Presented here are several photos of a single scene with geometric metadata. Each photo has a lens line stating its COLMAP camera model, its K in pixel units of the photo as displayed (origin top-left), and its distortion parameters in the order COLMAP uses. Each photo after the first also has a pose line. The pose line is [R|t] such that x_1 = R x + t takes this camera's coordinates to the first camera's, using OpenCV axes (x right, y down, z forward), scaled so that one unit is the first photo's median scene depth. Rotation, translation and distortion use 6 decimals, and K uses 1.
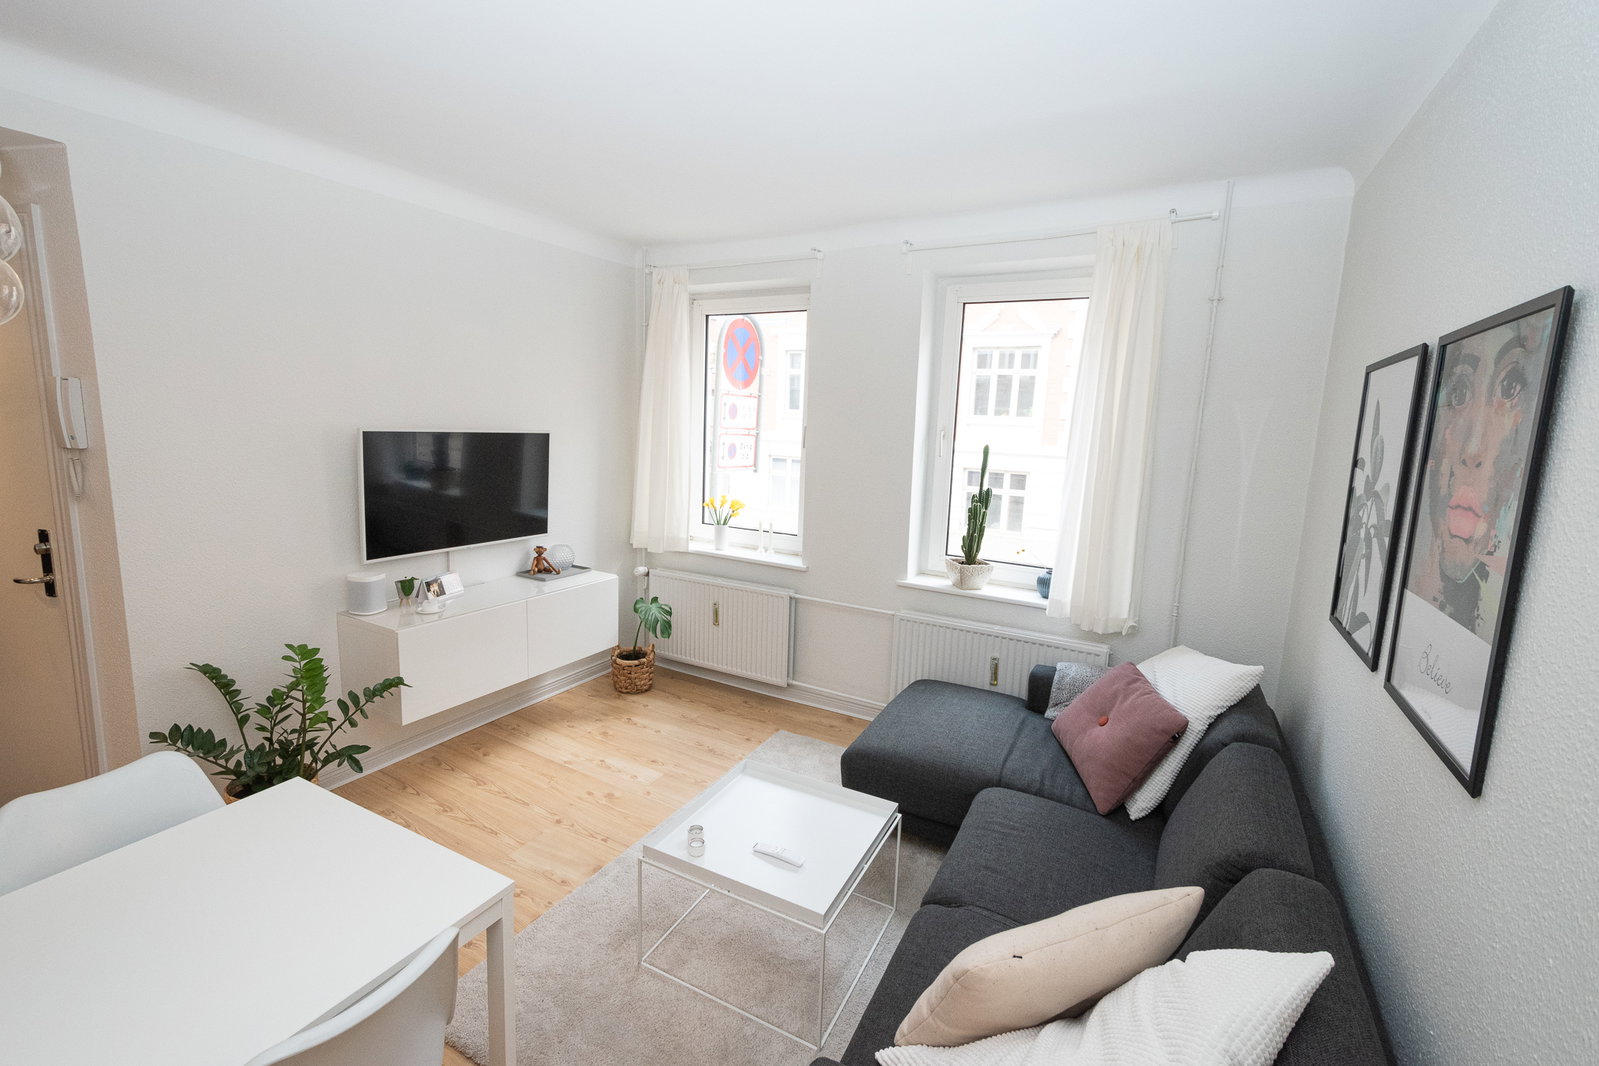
lens RADIAL K [[701.9, 0, 794.9], [0, 701.9, 531.3], [0, 0, 1]] dist [0.005201, -0.000683]
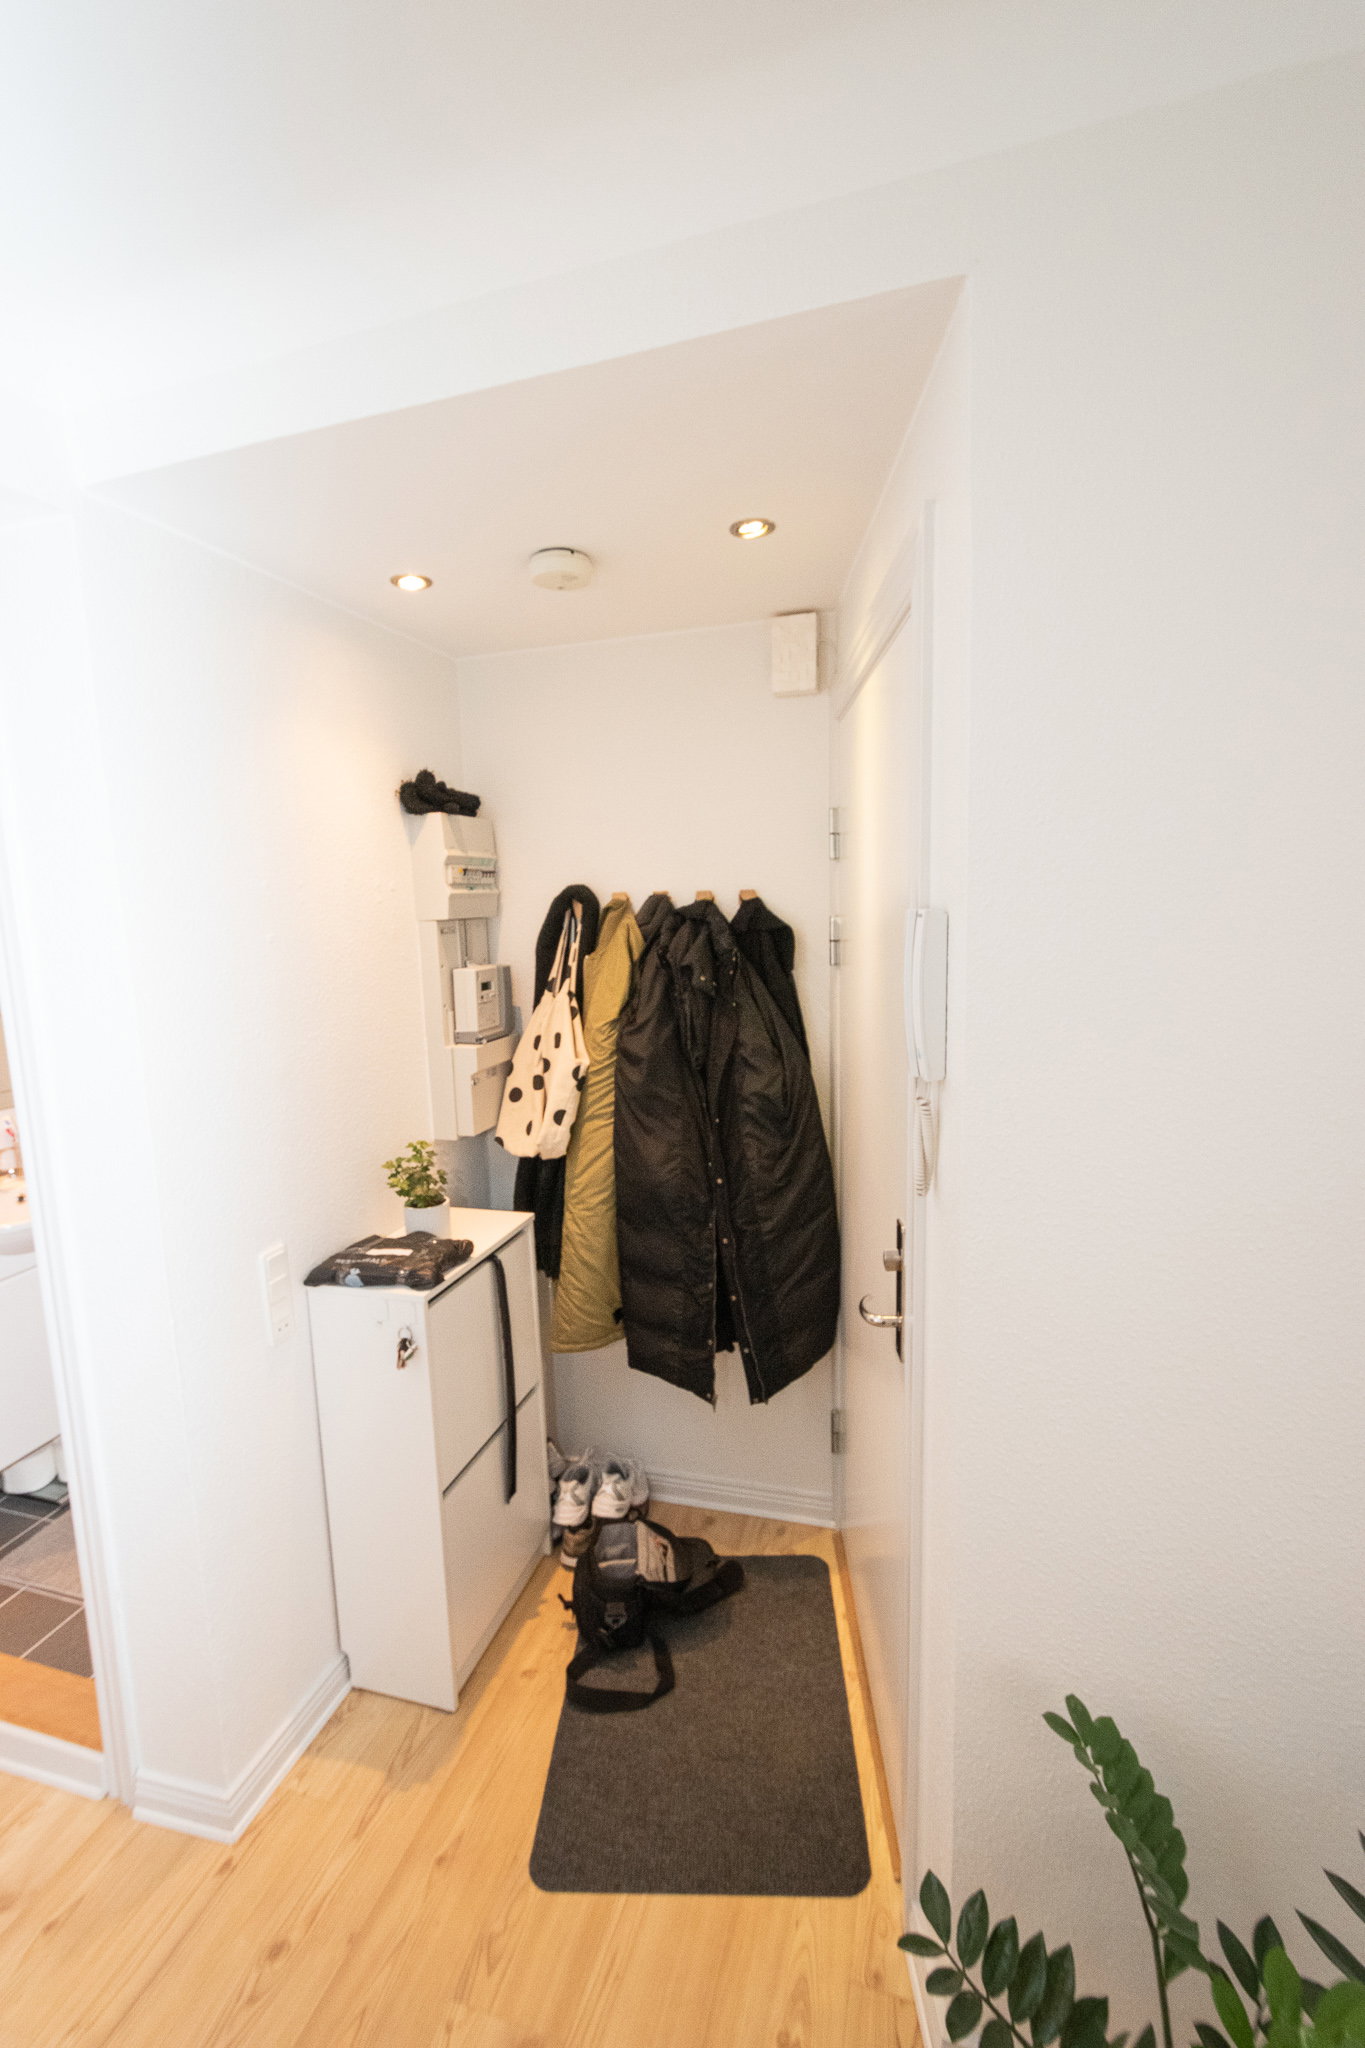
lens RADIAL K [[899.0, 0, 685.3], [0, 899.0, 1029.7], [0, 0, 1]] dist [0.005201, -0.000683]
pose [[0.182927, 0.100676, -0.977958, -0.486739], [-0.114196, 0.990185, 0.080574, -0.156398], [0.976472, 0.096939, 0.192628, 0.692708]]
